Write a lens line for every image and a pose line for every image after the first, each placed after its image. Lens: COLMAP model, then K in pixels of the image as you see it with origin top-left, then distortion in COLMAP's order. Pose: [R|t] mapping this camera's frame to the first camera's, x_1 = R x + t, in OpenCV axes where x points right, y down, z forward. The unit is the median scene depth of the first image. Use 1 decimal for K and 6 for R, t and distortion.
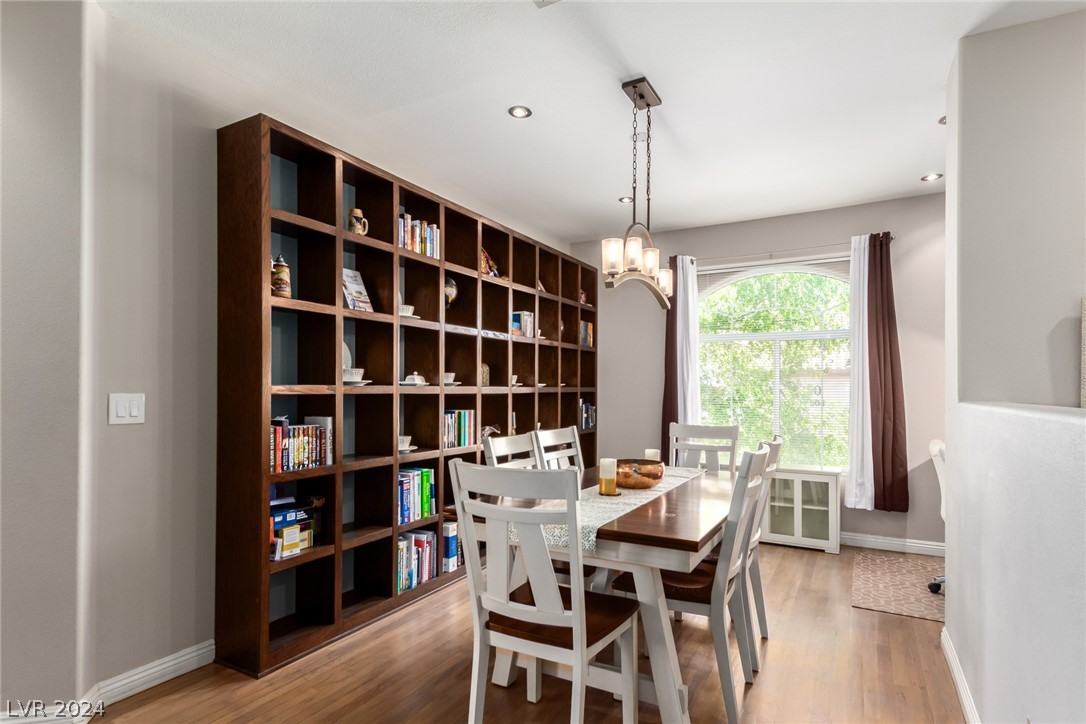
lens RADIAL K [[562.8, 0, 550.7], [0, 562.8, 388.0], [0, 0, 1]] dist [0.004941, 0.000228]
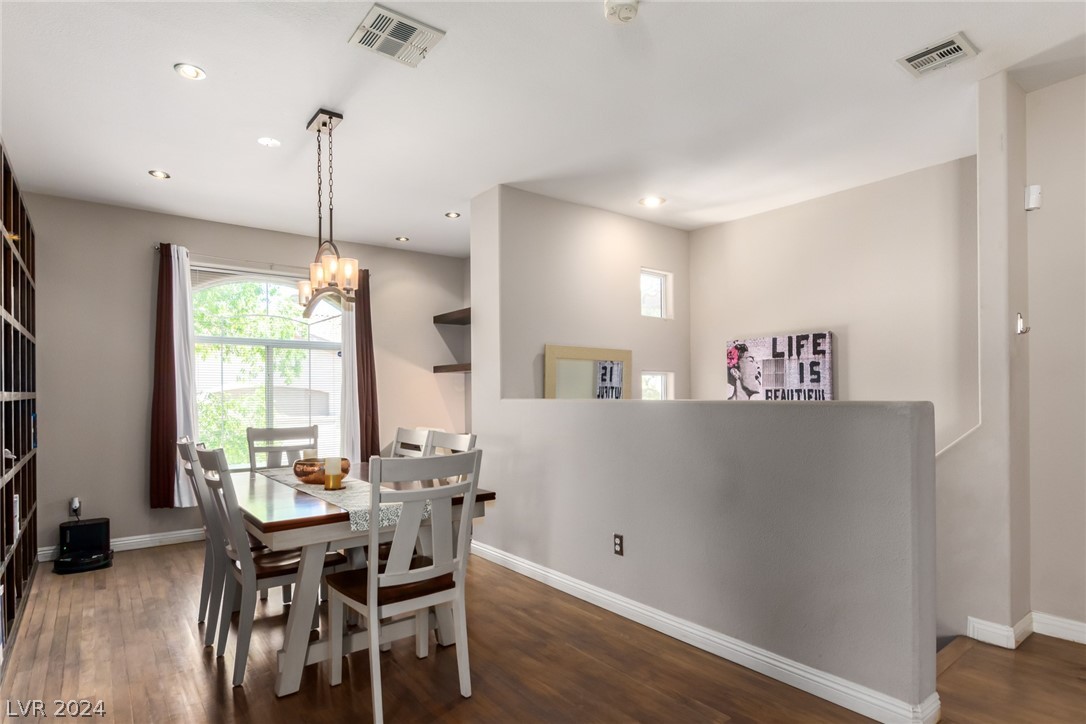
lens RADIAL K [[568.5, 0, 558.9], [0, 568.5, 398.2], [0, 0, 1]] dist [0.000240, -0.000562]
pose [[0.387896, -0.014421, 0.921590, -0.721570], [0.004833, 0.999896, 0.013612, -0.000240], [-0.921690, -0.000826, 0.387925, 0.163646]]
